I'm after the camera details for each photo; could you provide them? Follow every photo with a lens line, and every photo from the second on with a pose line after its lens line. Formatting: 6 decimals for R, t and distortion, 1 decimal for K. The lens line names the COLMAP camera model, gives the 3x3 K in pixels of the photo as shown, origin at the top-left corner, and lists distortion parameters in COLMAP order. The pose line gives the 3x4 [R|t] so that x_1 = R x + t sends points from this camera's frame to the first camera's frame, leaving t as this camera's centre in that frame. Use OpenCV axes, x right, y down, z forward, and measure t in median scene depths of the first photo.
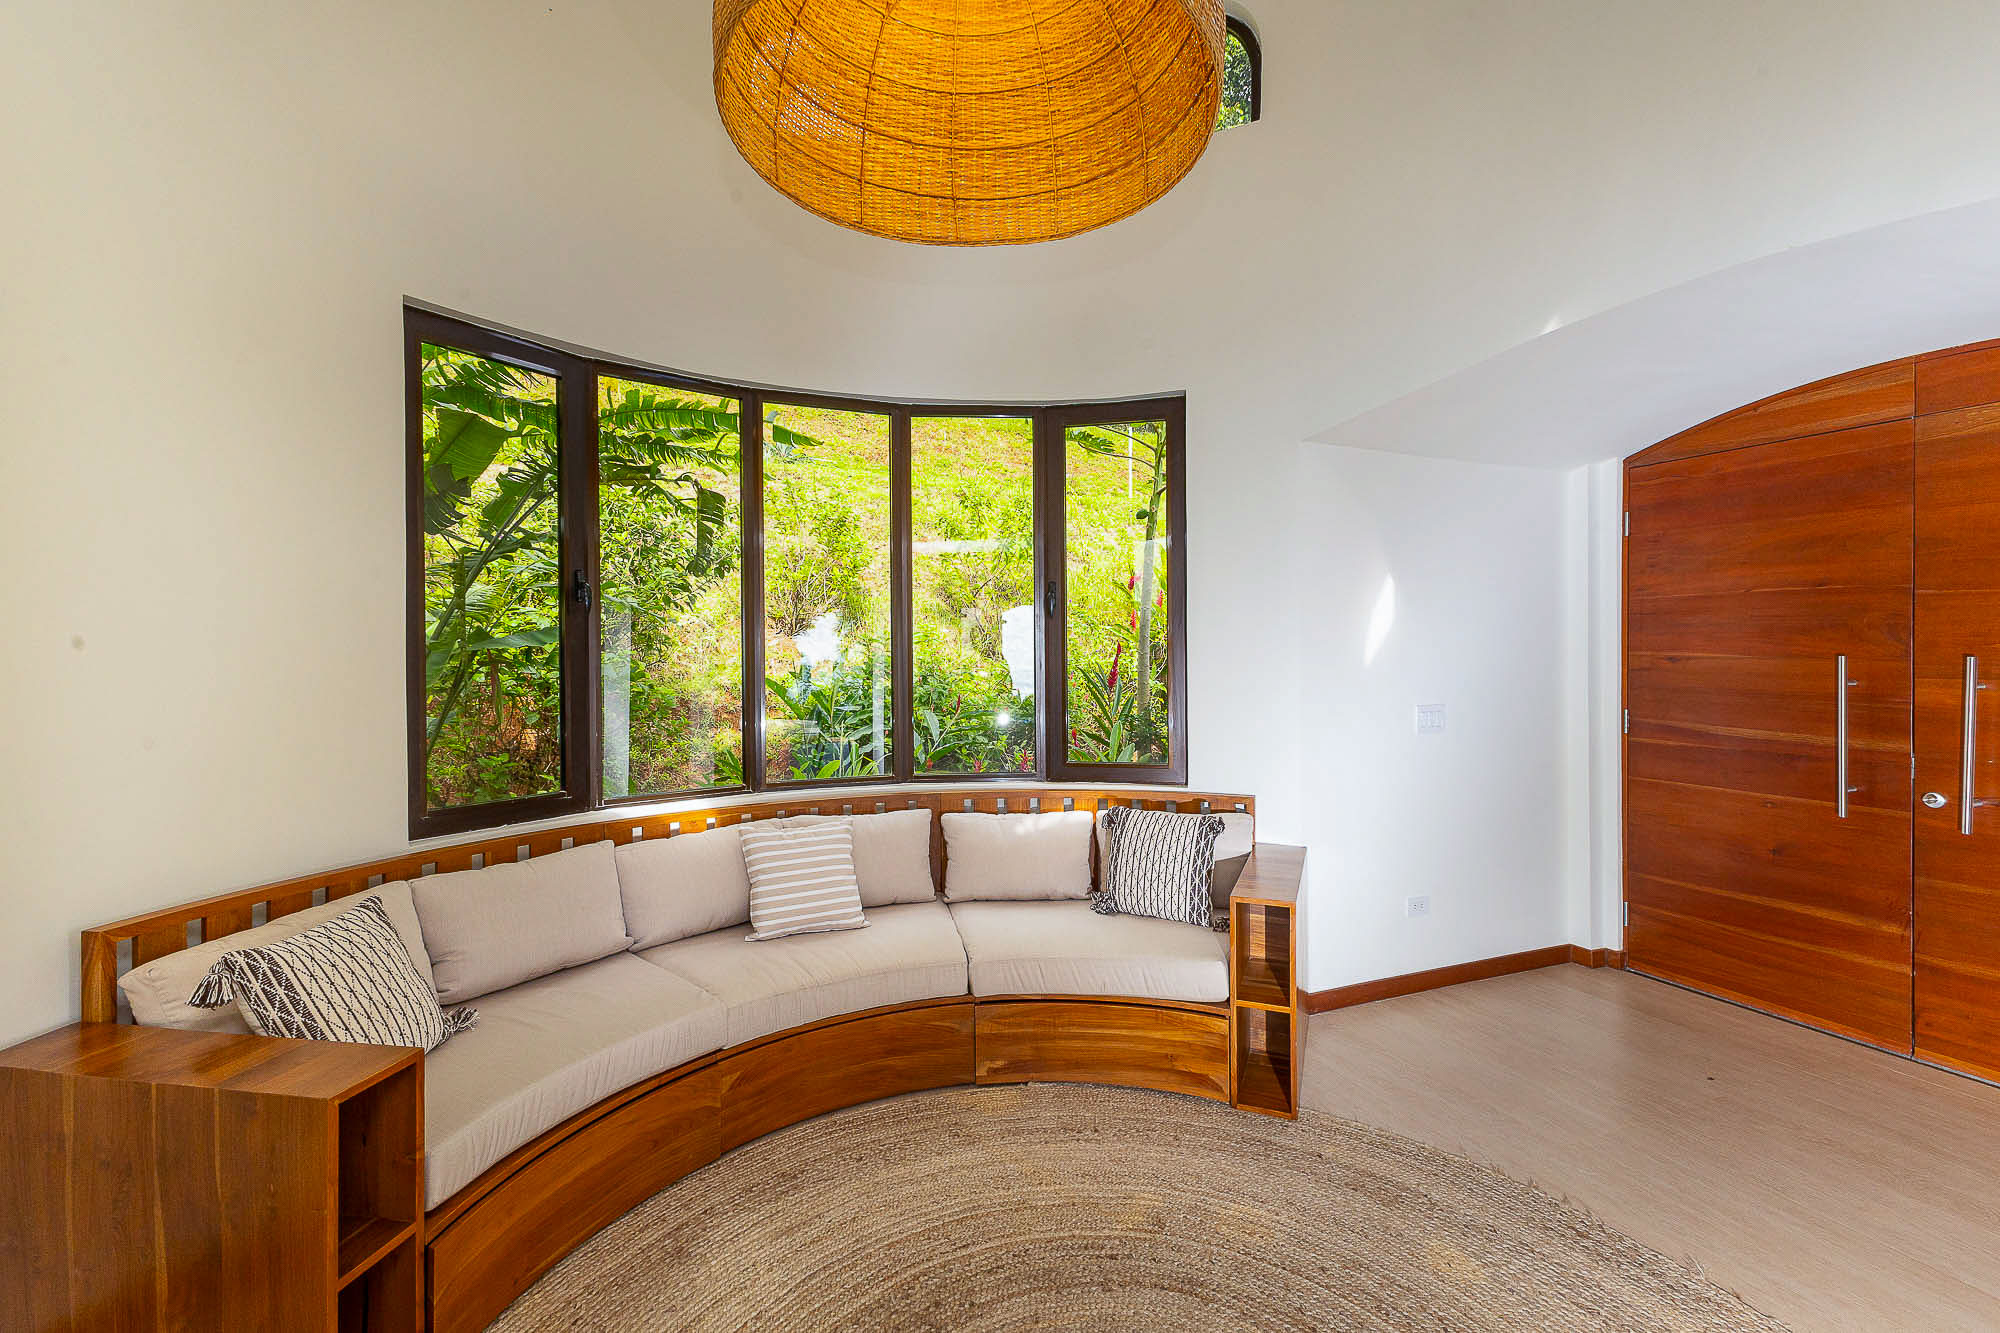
lens RADIAL K [[881.3, 0, 1022.8], [0, 881.3, 657.7], [0, 0, 1]] dist [0.023999, -0.000025]
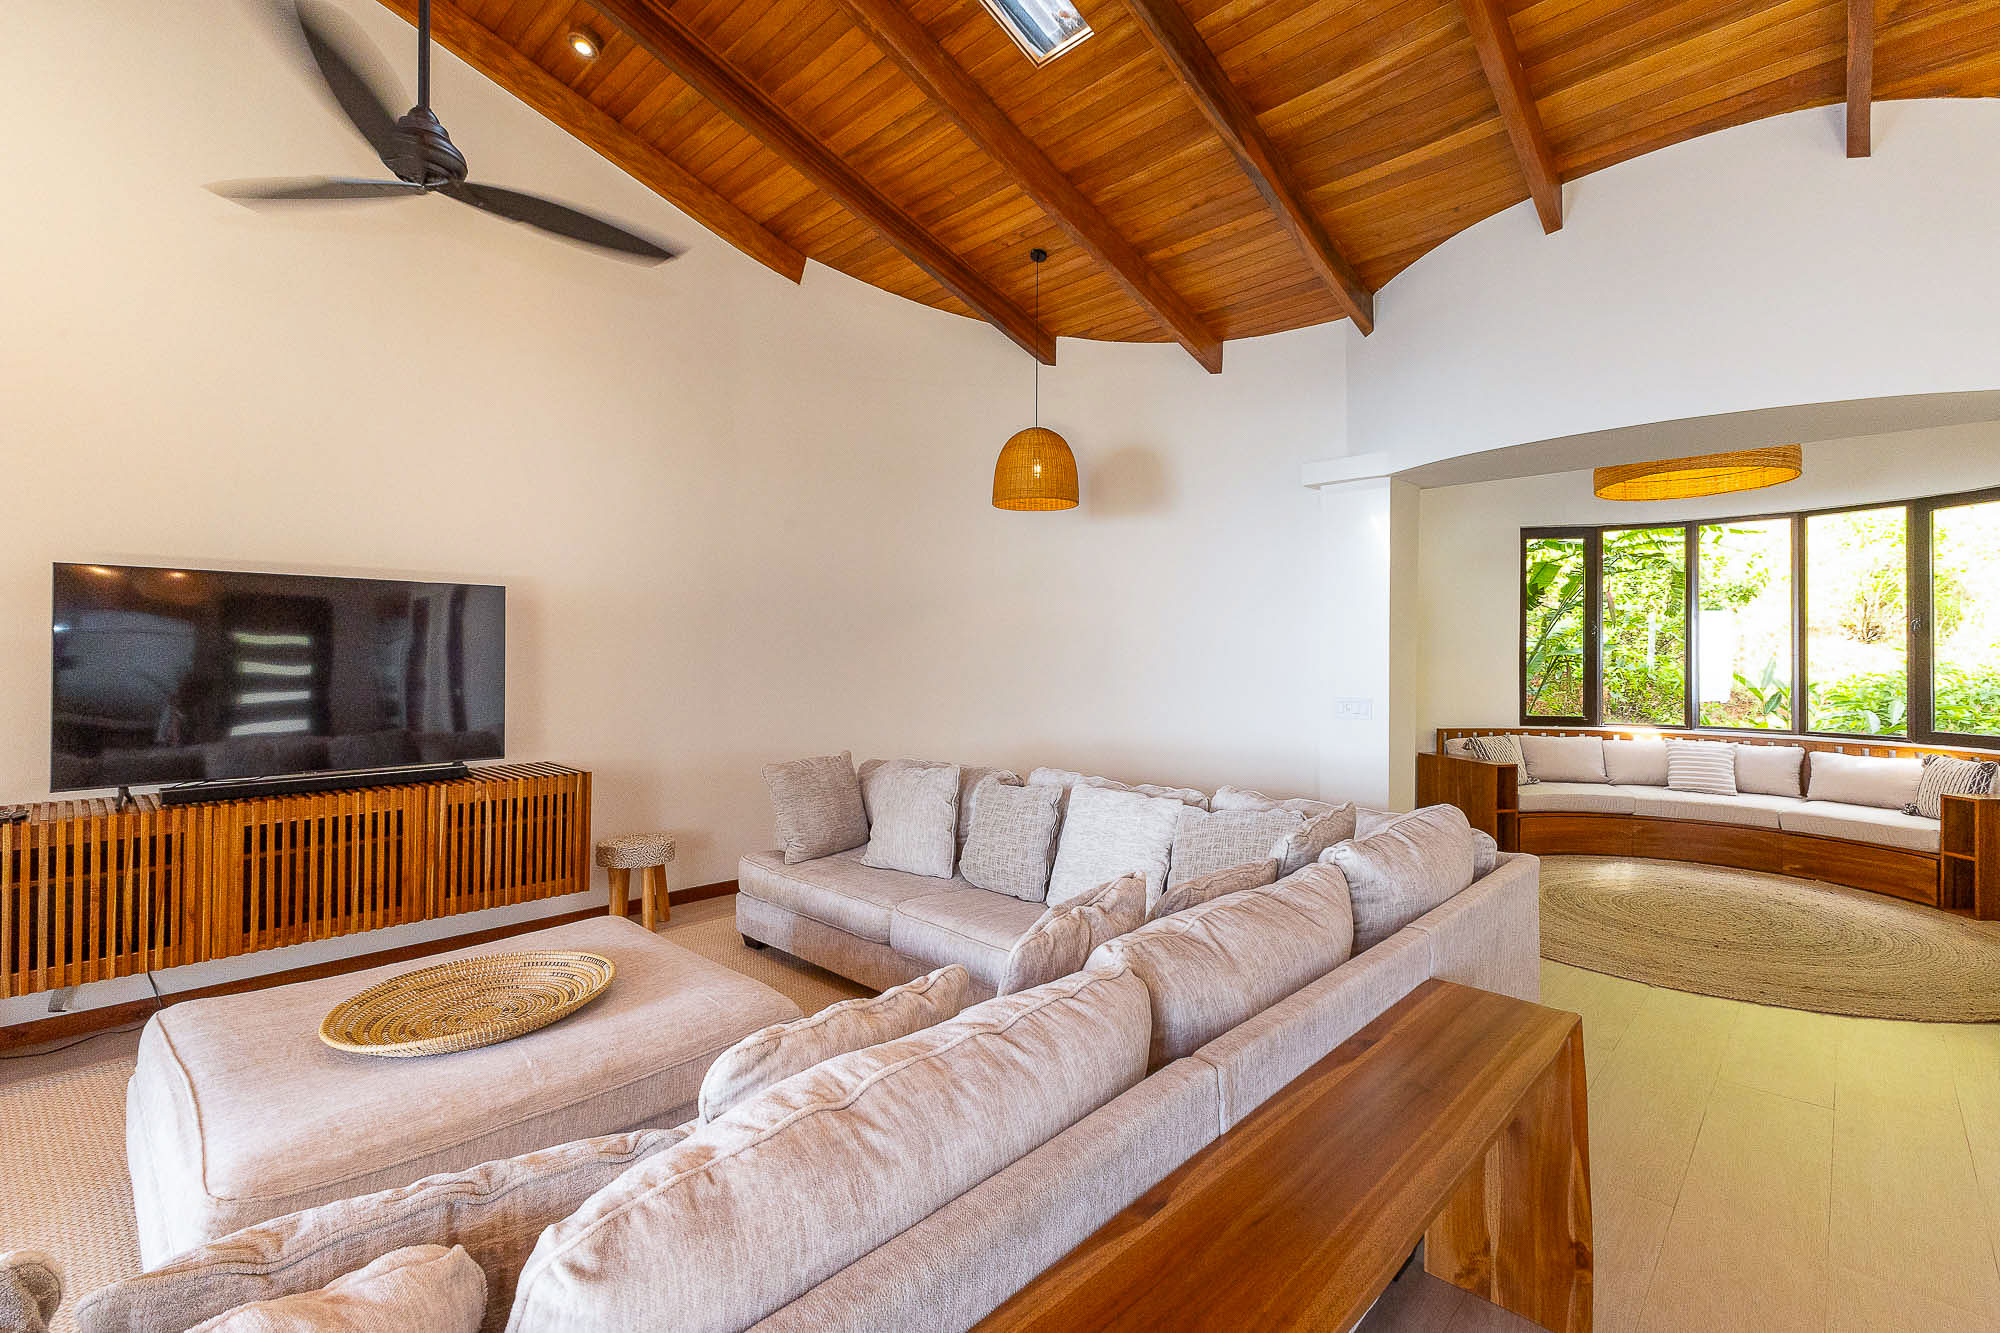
lens RADIAL K [[898.1, 0, 992.6], [0, 898.1, 648.5], [0, 0, 1]] dist [-0.001178, -0.000186]
pose [[0.384460, -0.001840, -0.923140, 1.125488], [-0.012393, 0.999898, -0.007155, 0.010909], [0.923058, 0.014191, 0.384398, -1.423015]]
